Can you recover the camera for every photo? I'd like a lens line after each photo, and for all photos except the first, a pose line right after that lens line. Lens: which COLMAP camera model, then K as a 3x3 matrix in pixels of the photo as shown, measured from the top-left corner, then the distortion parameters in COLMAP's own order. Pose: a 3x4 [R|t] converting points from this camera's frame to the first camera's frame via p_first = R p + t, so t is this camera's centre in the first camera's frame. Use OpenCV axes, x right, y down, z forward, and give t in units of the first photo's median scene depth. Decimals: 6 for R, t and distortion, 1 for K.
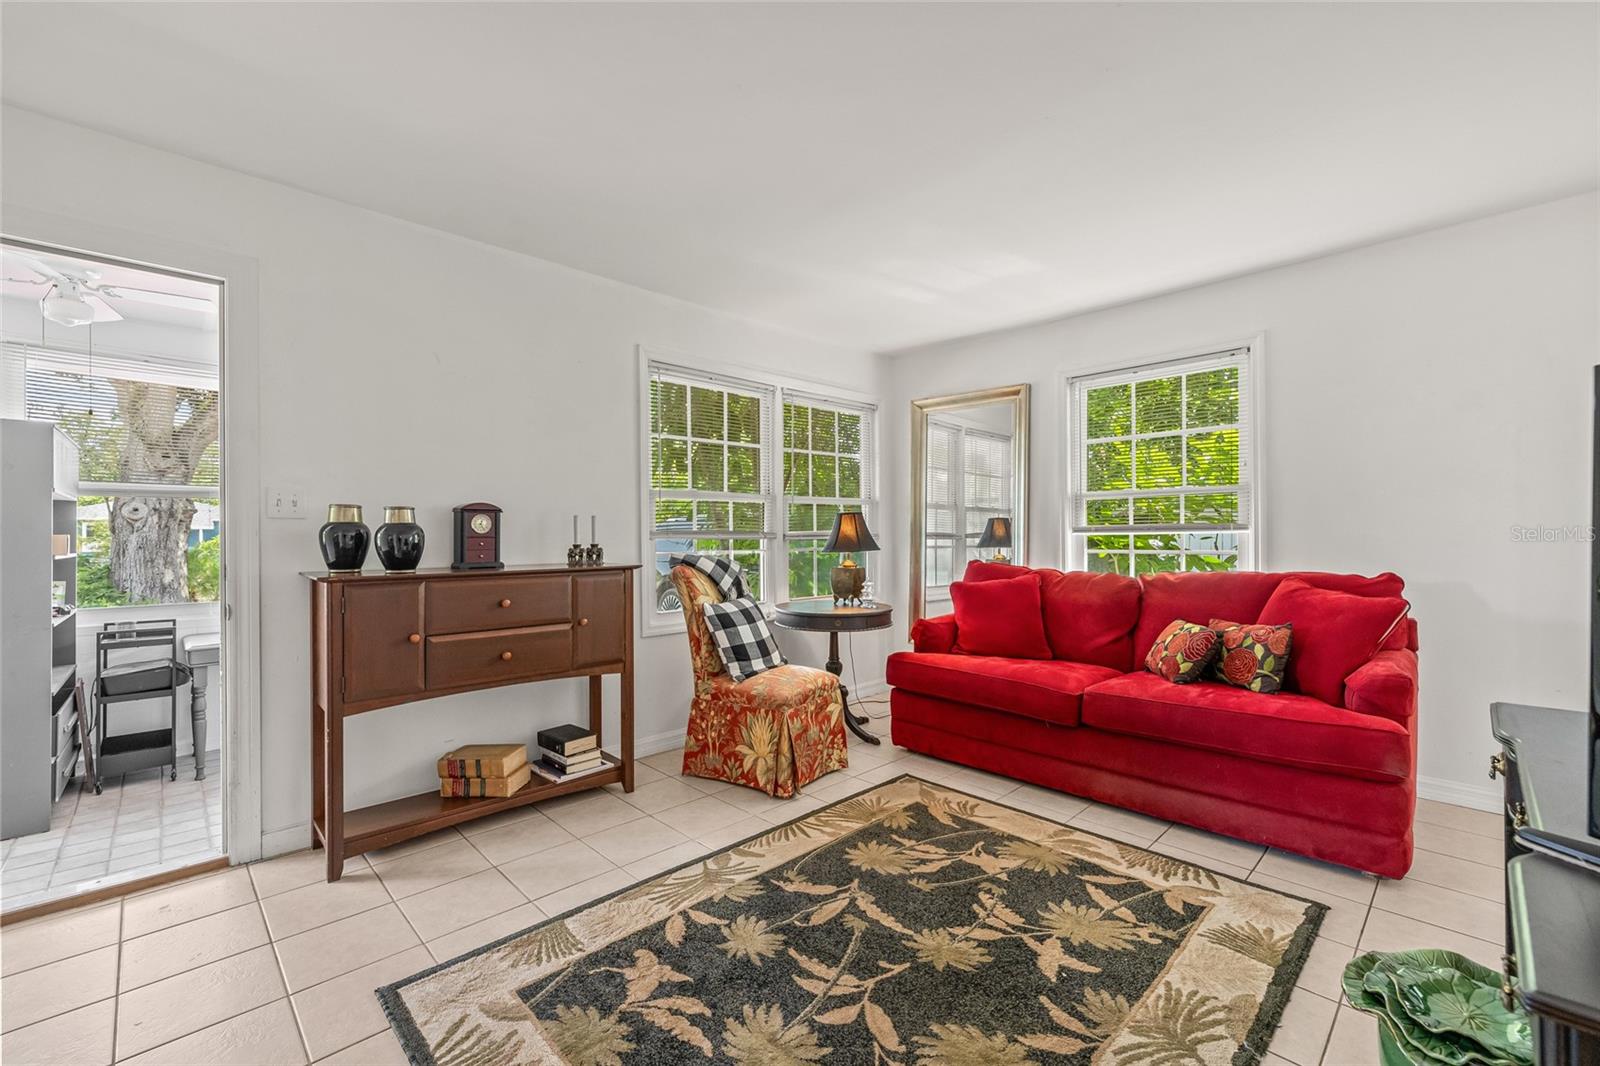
lens RADIAL K [[668.2, 0, 794.9], [0, 668.2, 533.3], [0, 0, 1]] dist [0.001005, -0.000671]
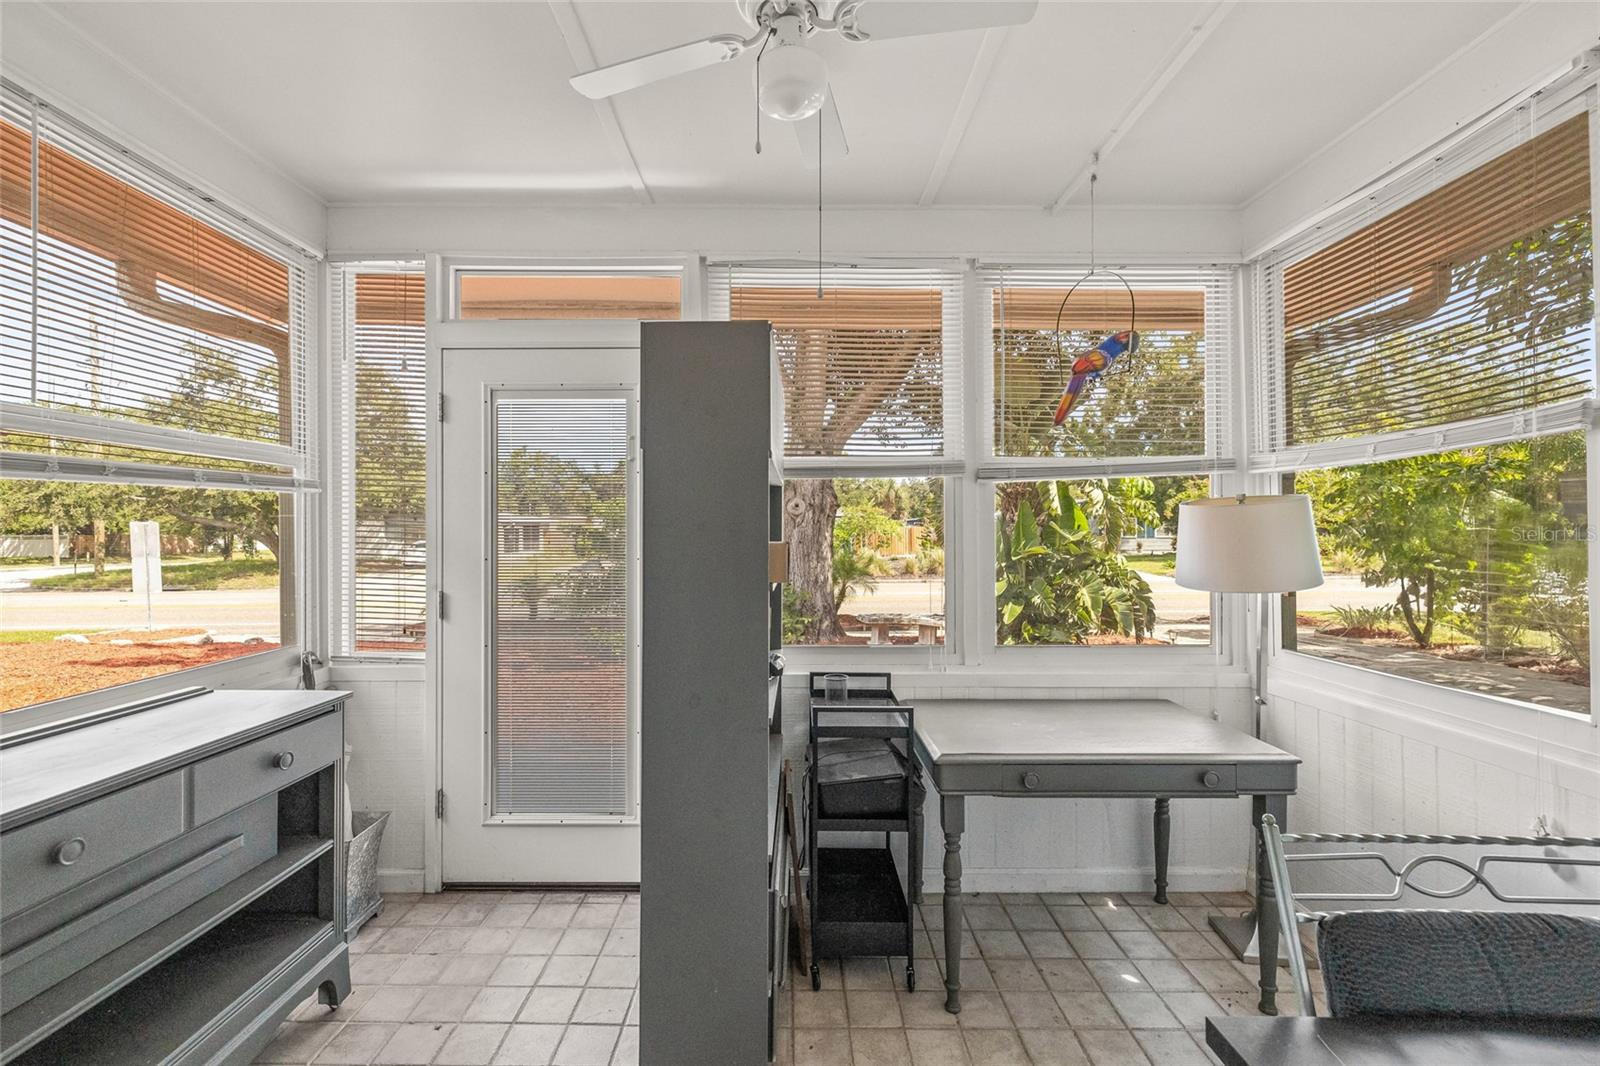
lens RADIAL K [[668.2, 0, 794.9], [0, 668.2, 533.3], [0, 0, 1]] dist [0.001005, -0.000671]
pose [[0.723929, 0.007113, -0.689838, -0.277275], [0.002002, 0.999921, 0.012411, -0.005054], [0.689871, -0.010365, 0.723858, 0.241001]]
